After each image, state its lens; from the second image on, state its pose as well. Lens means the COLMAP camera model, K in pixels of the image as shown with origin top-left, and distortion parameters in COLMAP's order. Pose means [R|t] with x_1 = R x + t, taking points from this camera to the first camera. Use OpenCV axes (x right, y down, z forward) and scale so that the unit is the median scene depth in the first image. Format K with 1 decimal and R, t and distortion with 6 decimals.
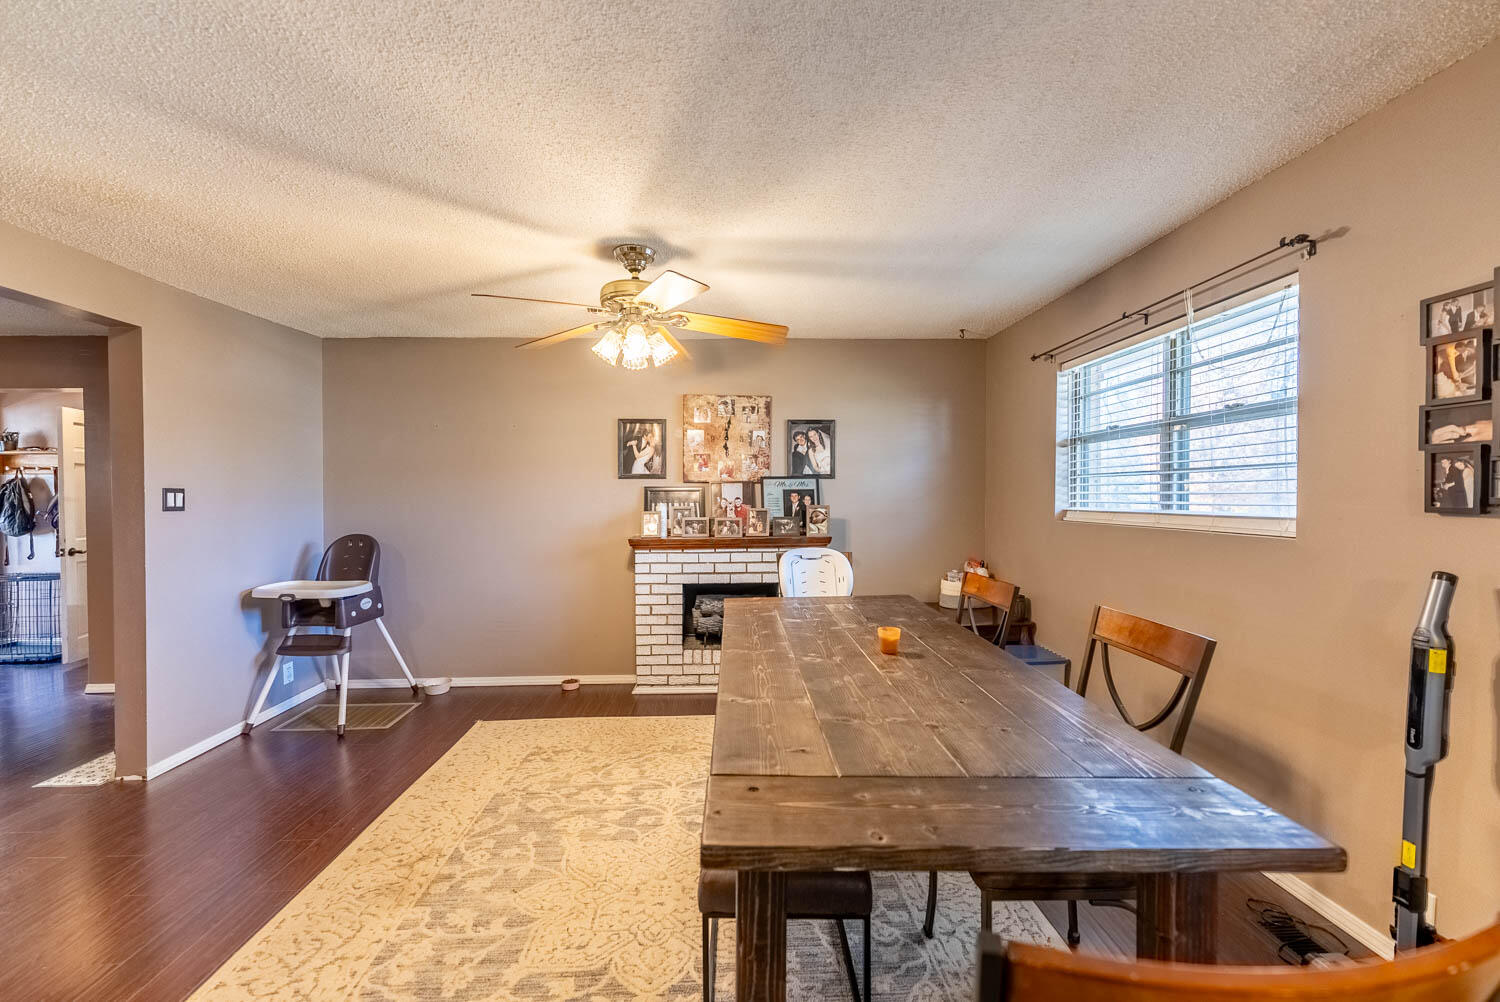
lens RADIAL K [[596.8, 0, 745.7], [0, 596.8, 507.8], [0, 0, 1]] dist [0.002929, 0.000818]
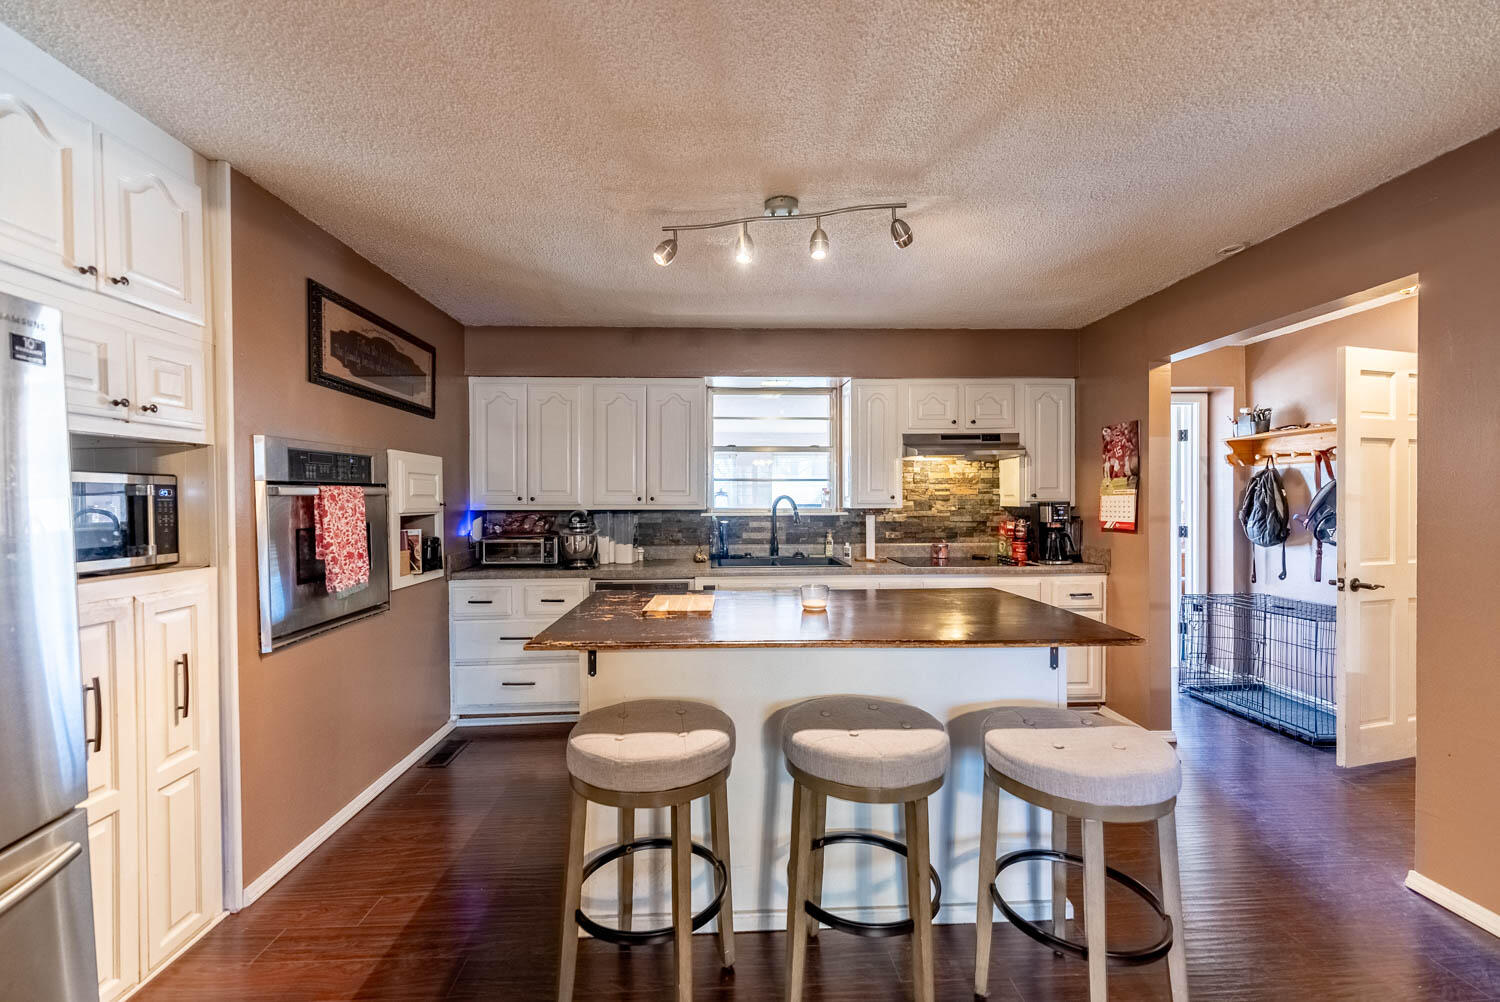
lens RADIAL K [[596.8, 0, 746.4], [0, 596.8, 500.2], [0, 0, 1]] dist [0.002929, 0.000818]
pose [[0.024104, 0.014080, -0.999610, -0.477197], [-0.012310, 0.999829, 0.013786, -0.012942], [0.999634, 0.011973, 0.024273, 0.326587]]
